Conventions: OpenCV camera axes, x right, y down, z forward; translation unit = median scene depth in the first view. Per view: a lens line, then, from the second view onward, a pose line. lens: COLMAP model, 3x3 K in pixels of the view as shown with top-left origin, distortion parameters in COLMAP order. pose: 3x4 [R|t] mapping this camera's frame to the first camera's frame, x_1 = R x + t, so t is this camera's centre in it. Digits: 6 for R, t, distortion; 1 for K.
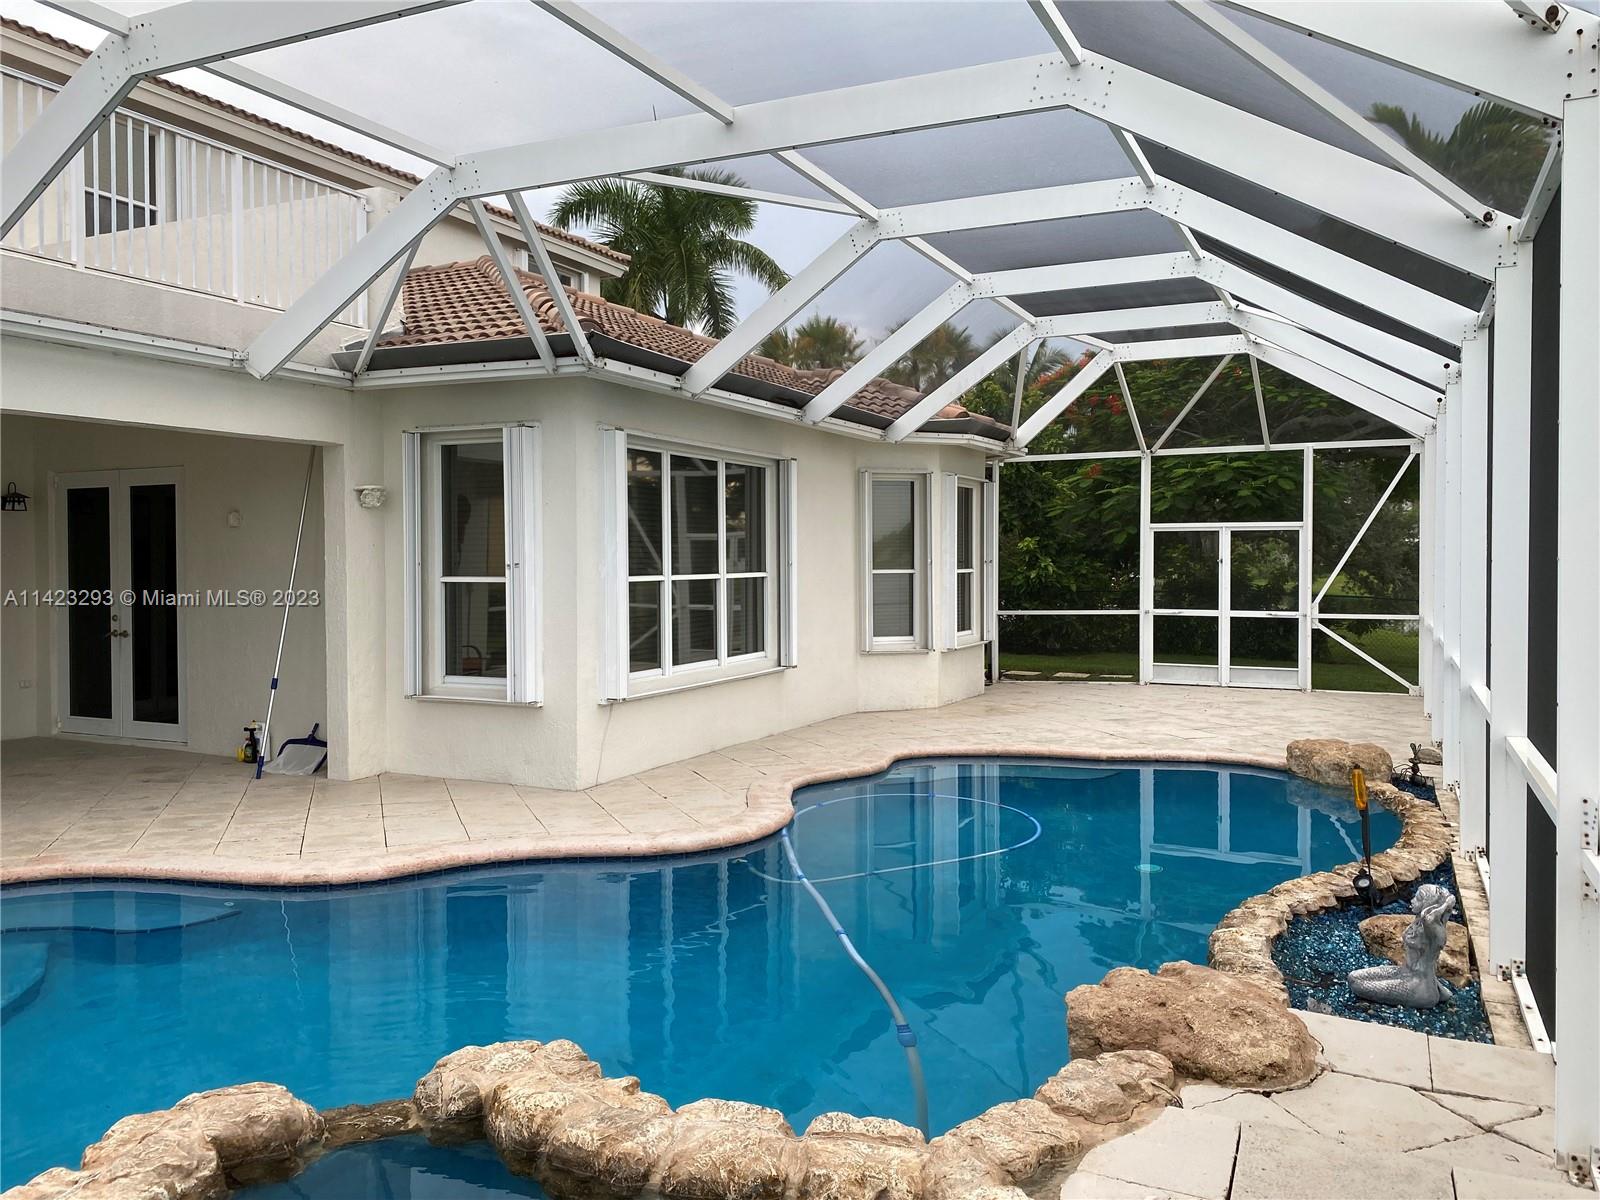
lens RADIAL K [[1215.5, 0, 804.0], [0, 1215.5, 591.4], [0, 0, 1]] dist [0.010025, -0.002635]
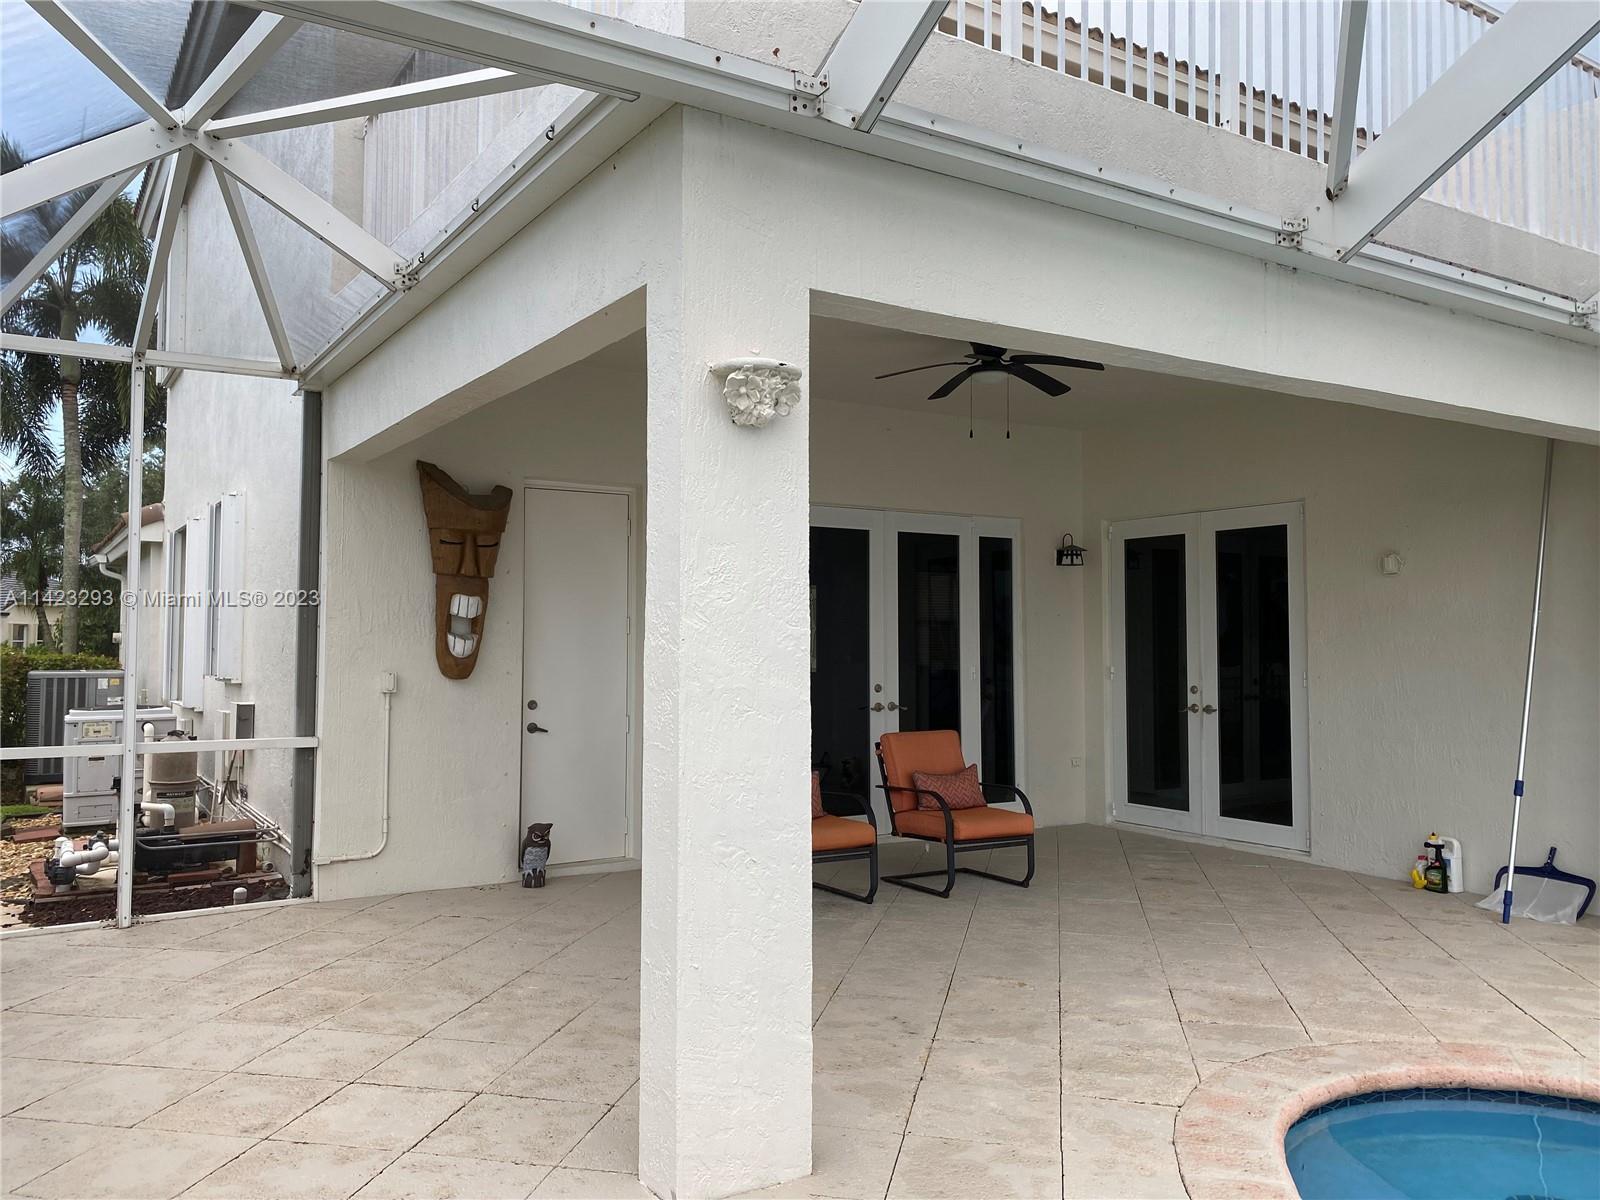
lens RADIAL K [[1215.5, 0, 799.8], [0, 1215.5, 600.6], [0, 0, 1]] dist [0.010025, -0.002635]
pose [[0.851267, -0.016072, -0.524486, -0.285364], [-0.013742, 0.998505, -0.052902, 0.007049], [0.524552, 0.052242, 0.849774, 0.119642]]
